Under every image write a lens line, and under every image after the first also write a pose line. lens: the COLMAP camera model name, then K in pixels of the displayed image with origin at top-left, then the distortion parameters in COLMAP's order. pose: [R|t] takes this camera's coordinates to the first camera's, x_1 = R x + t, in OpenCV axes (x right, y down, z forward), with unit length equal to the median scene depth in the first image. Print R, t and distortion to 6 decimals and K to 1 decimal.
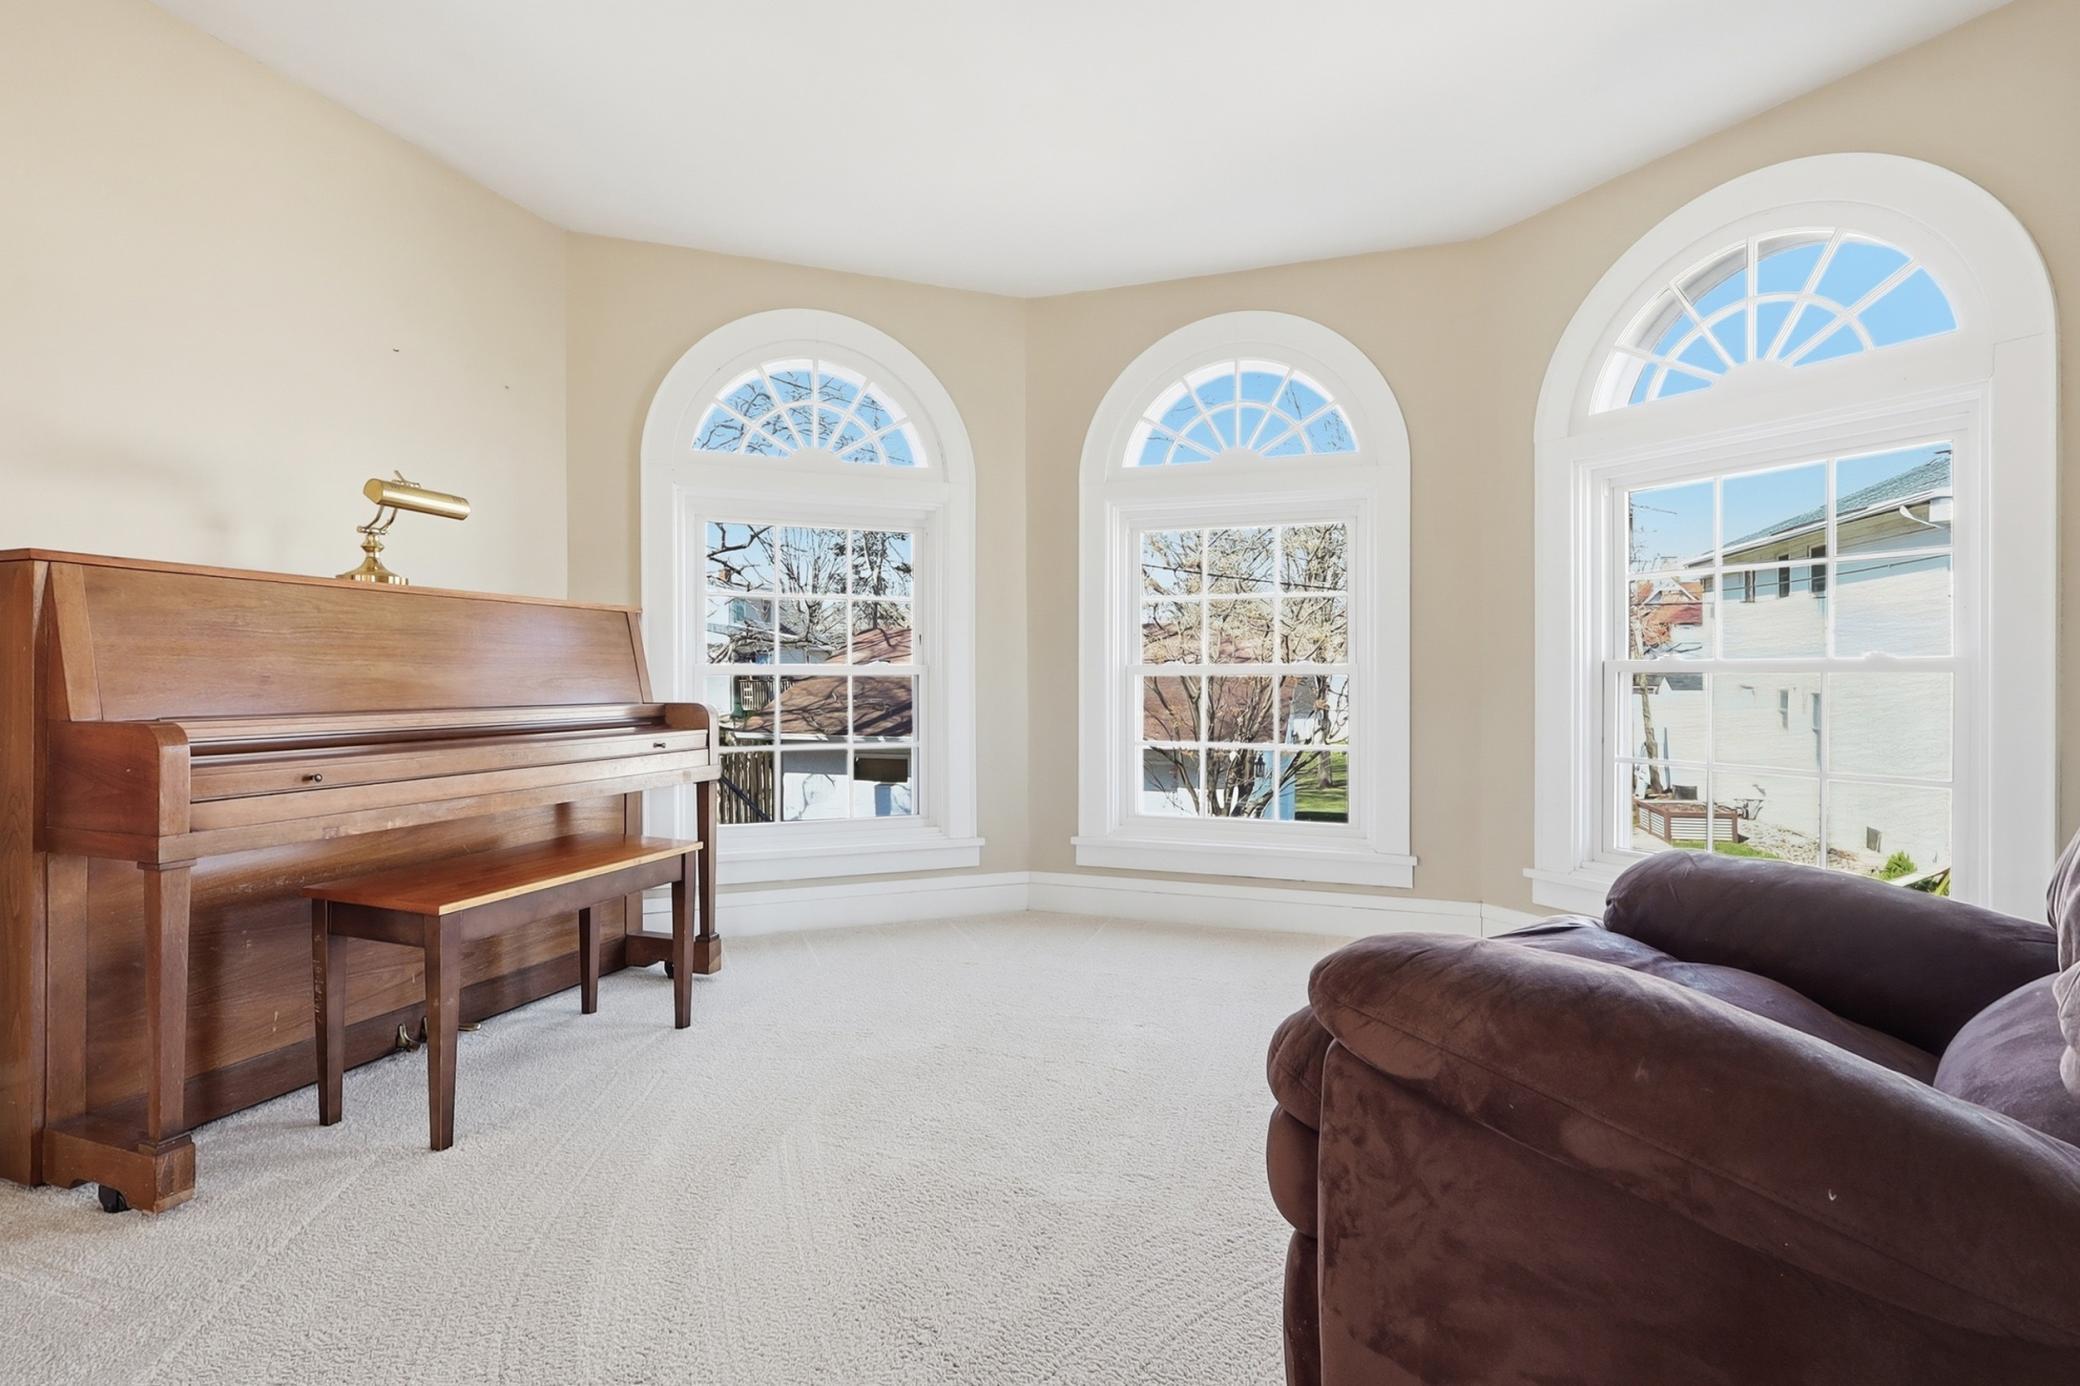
lens RADIAL K [[977.3, 0, 1045.9], [0, 977.3, 663.2], [0, 0, 1]] dist [0.001344, 0.000357]
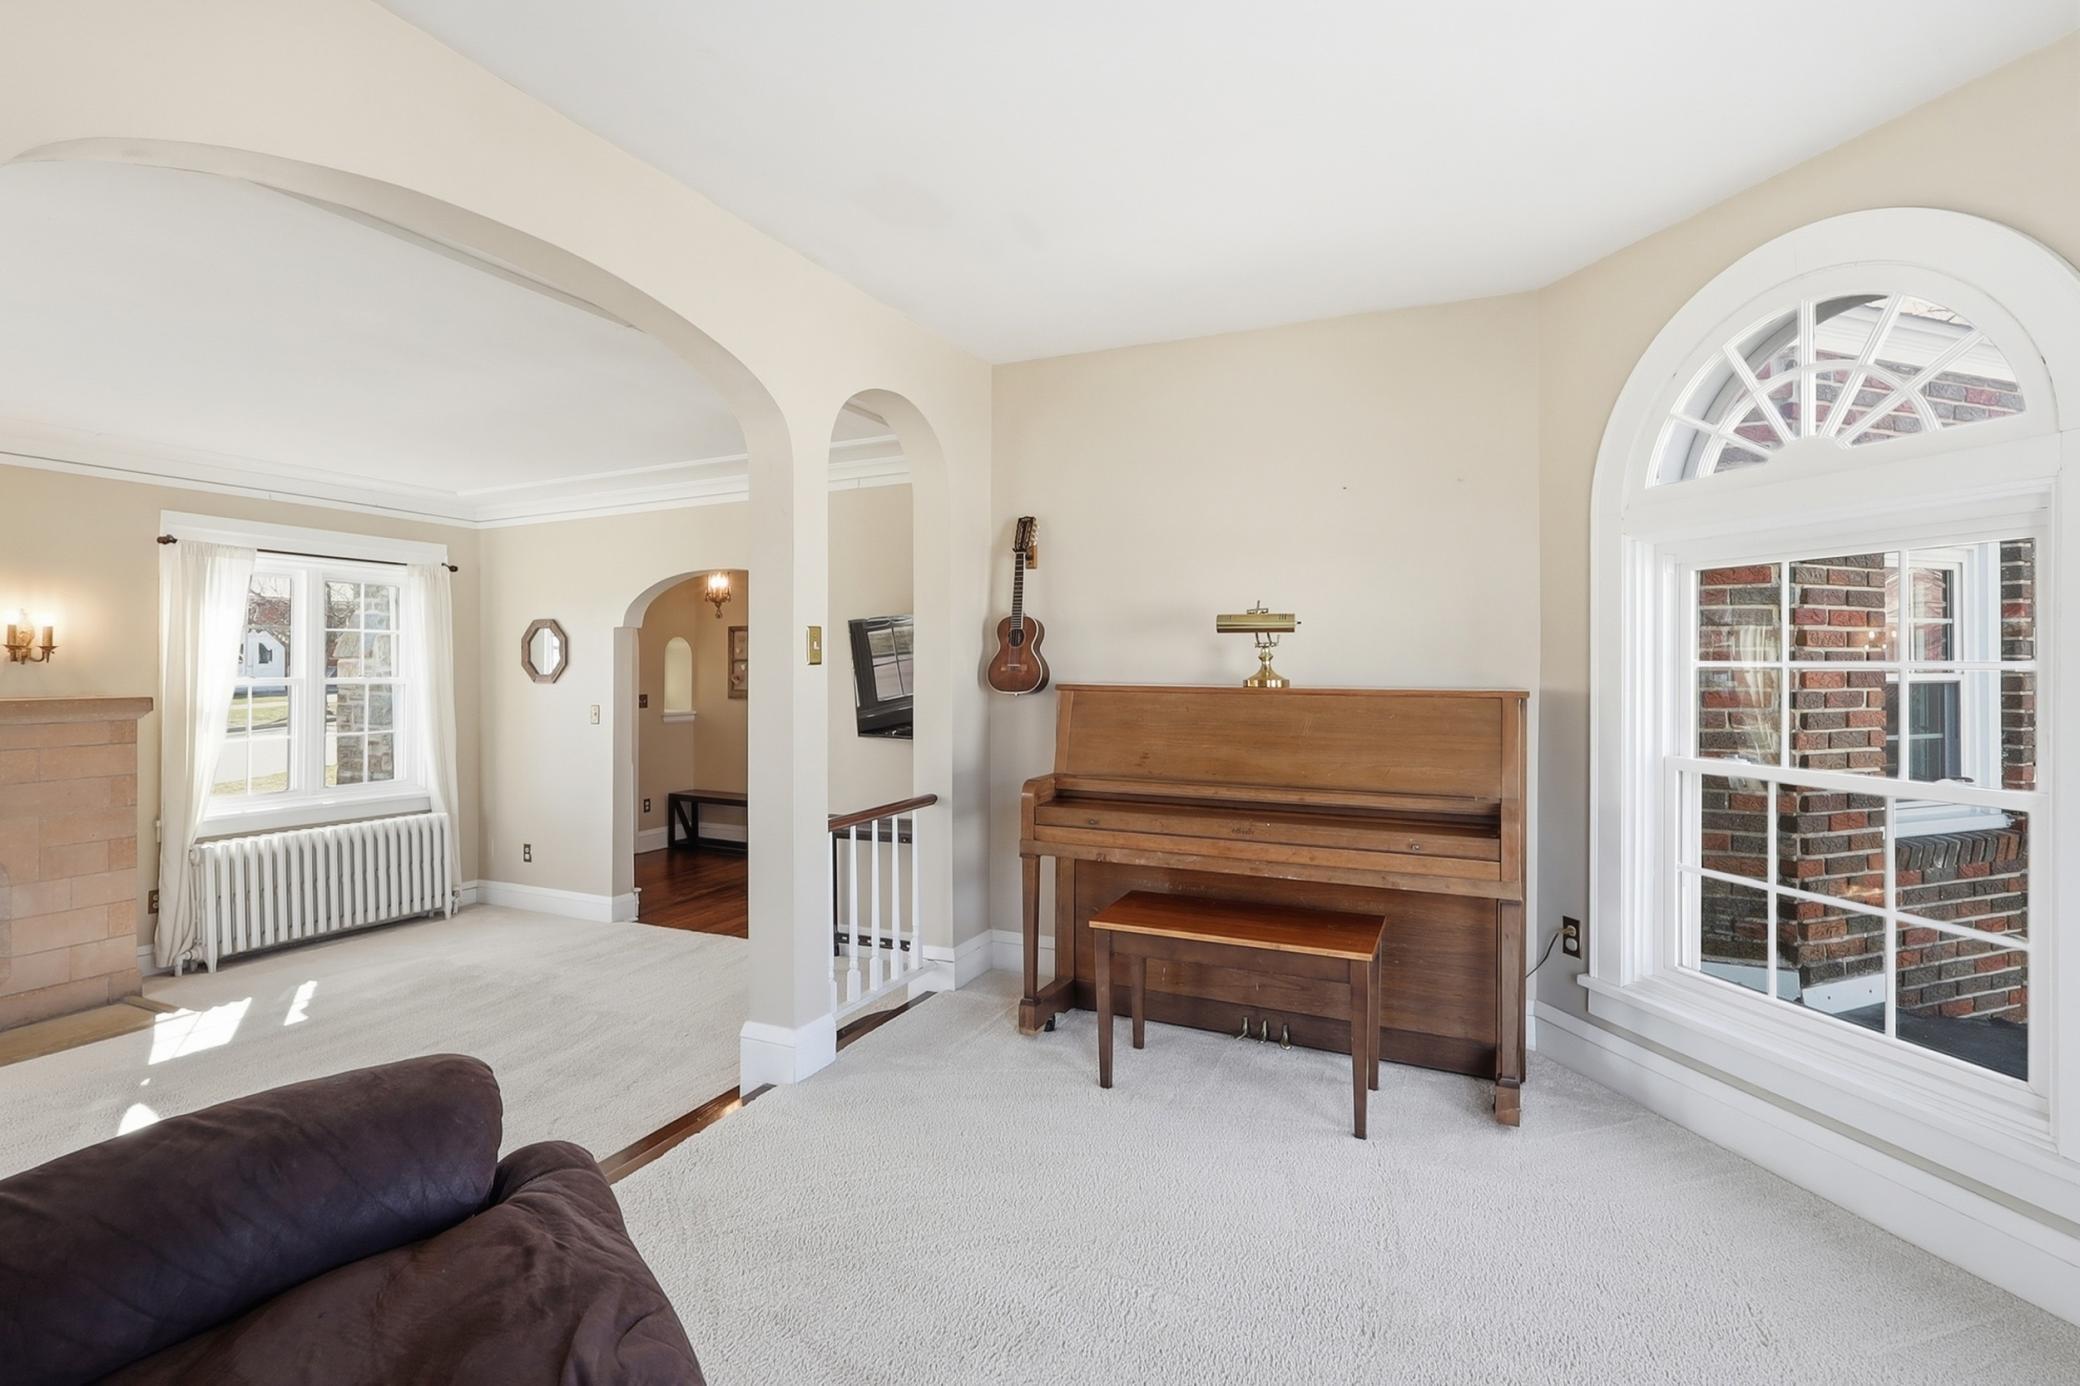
lens RADIAL K [[965.2, 0, 1049.3], [0, 965.2, 682.1], [0, 0, 1]] dist [0.003898, -0.000052]
pose [[-0.098203, 0.016530, -0.995029, 0.478280], [0.007921, 0.999843, 0.015828, -0.079093], [0.995135, -0.006327, -0.098318, 0.613064]]
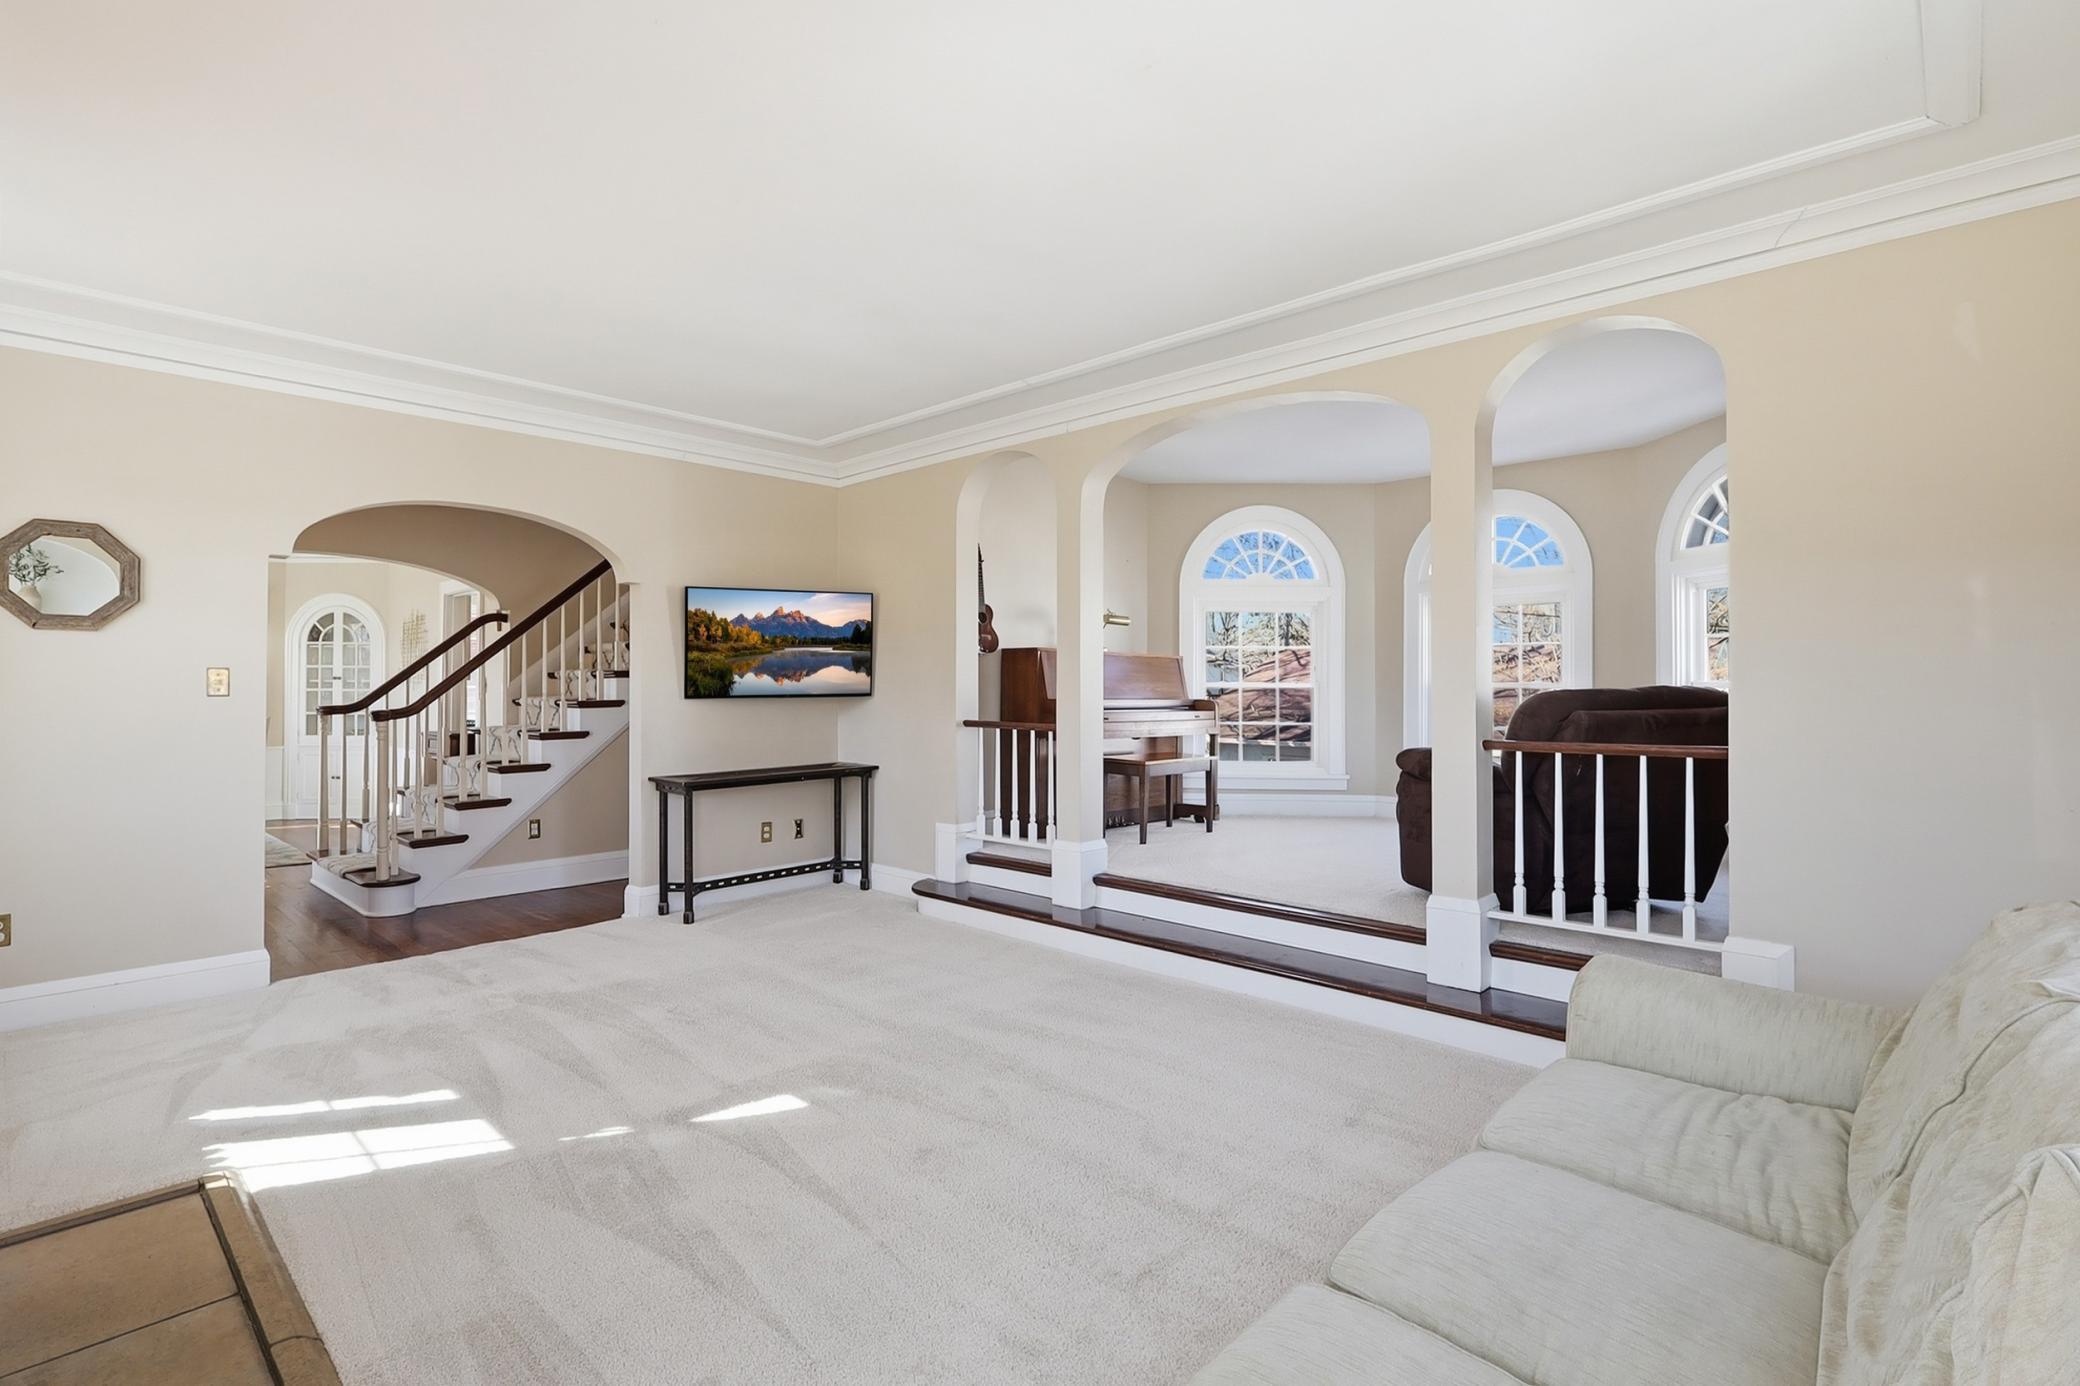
lens RADIAL K [[977.3, 0, 1030.8], [0, 977.3, 681.6], [0, 0, 1]] dist [0.001344, 0.000357]
pose [[0.909812, 0.002922, -0.415011, 0.176123], [-0.002212, 0.999995, 0.002193, -0.003440], [0.415015, -0.001077, 0.909814, -1.071866]]
